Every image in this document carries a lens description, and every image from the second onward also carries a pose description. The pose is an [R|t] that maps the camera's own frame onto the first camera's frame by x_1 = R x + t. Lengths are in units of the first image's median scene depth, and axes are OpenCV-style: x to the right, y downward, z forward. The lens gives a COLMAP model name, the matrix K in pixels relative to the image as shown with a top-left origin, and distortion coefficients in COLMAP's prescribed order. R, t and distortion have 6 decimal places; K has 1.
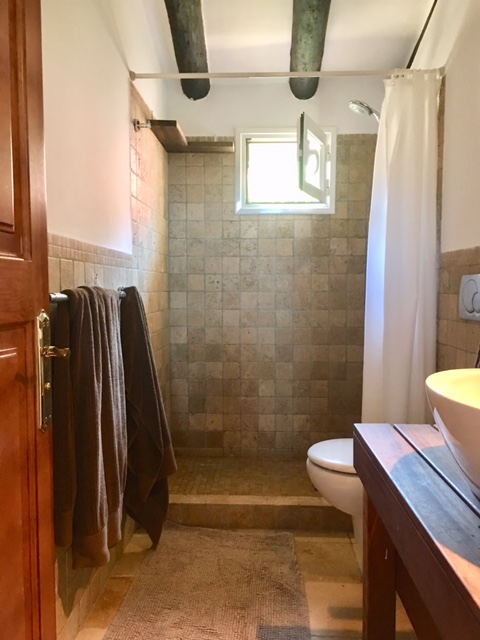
lens RADIAL K [[530.8, 0, 243.5], [0, 530.8, 322.1], [0, 0, 1]] dist [0.011316, -0.091631]
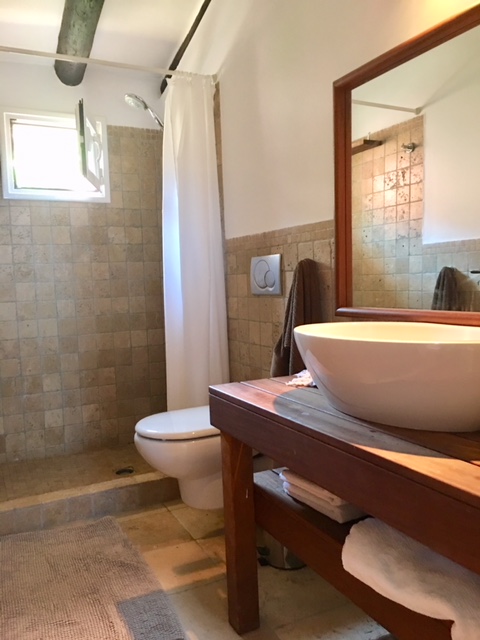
lens RADIAL K [[530.8, 0, 243.5], [0, 530.8, 322.1], [0, 0, 1]] dist [0.011316, -0.091631]
pose [[0.863240, -0.067951, 0.500199, -0.132806], [0.066120, 0.997582, 0.021411, 0.018883], [-0.500445, 0.014590, 0.865646, -0.003870]]
